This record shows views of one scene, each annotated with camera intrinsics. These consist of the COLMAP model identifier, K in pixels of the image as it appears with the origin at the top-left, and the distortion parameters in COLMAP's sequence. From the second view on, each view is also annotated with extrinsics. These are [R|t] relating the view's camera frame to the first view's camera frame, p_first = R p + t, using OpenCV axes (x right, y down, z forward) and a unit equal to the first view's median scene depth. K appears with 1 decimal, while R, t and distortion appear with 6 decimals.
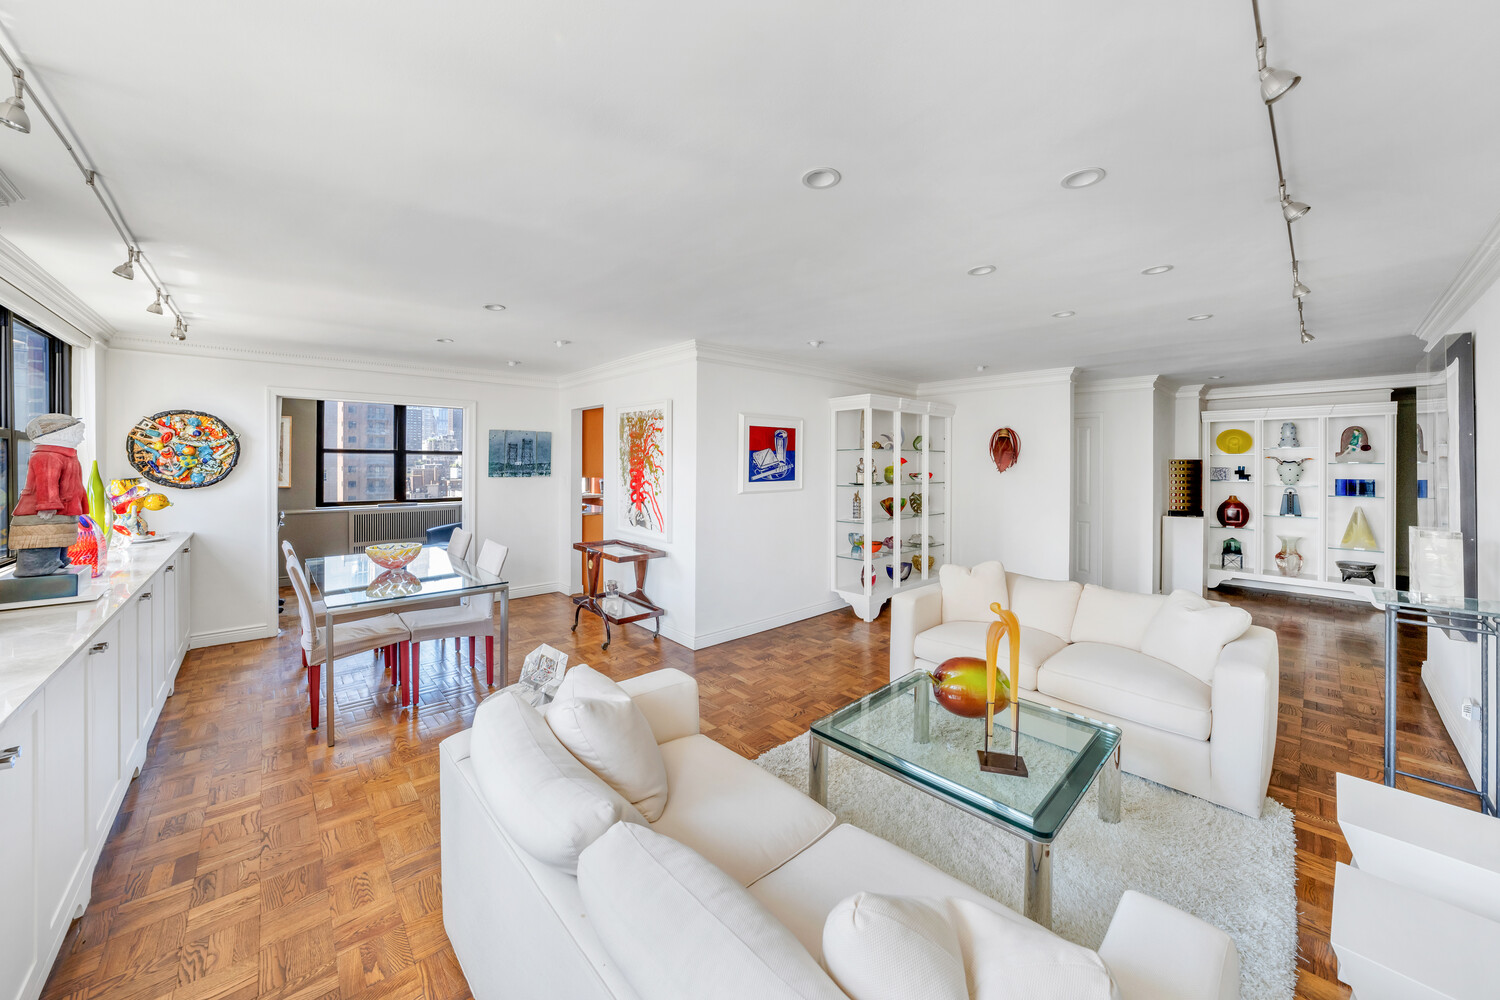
lens RADIAL K [[546.5, 0, 754.9], [0, 546.5, 466.2], [0, 0, 1]] dist [0.000279, 0.000563]
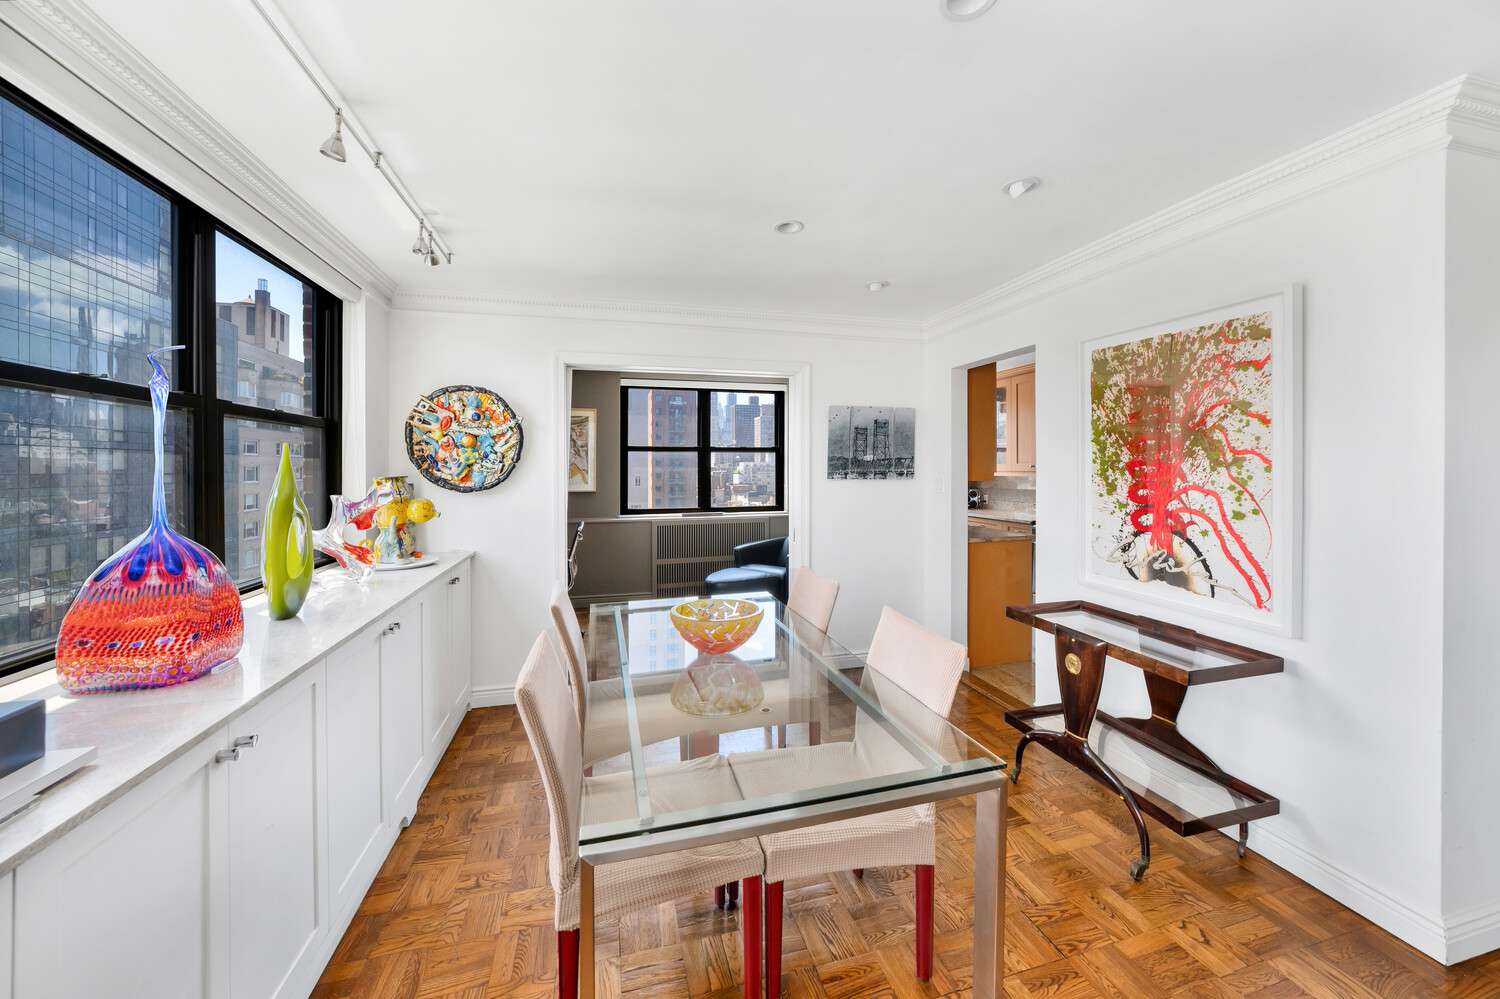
lens RADIAL K [[559.2, 0, 796.9], [0, 559.2, 473.8], [0, 0, 1]] dist [0.001474, 0.000078]
pose [[0.923622, -0.002118, -0.383299, -0.328561], [0.002582, 0.999996, 0.000696, 0.016096], [0.383296, -0.001633, 0.923624, 0.459889]]
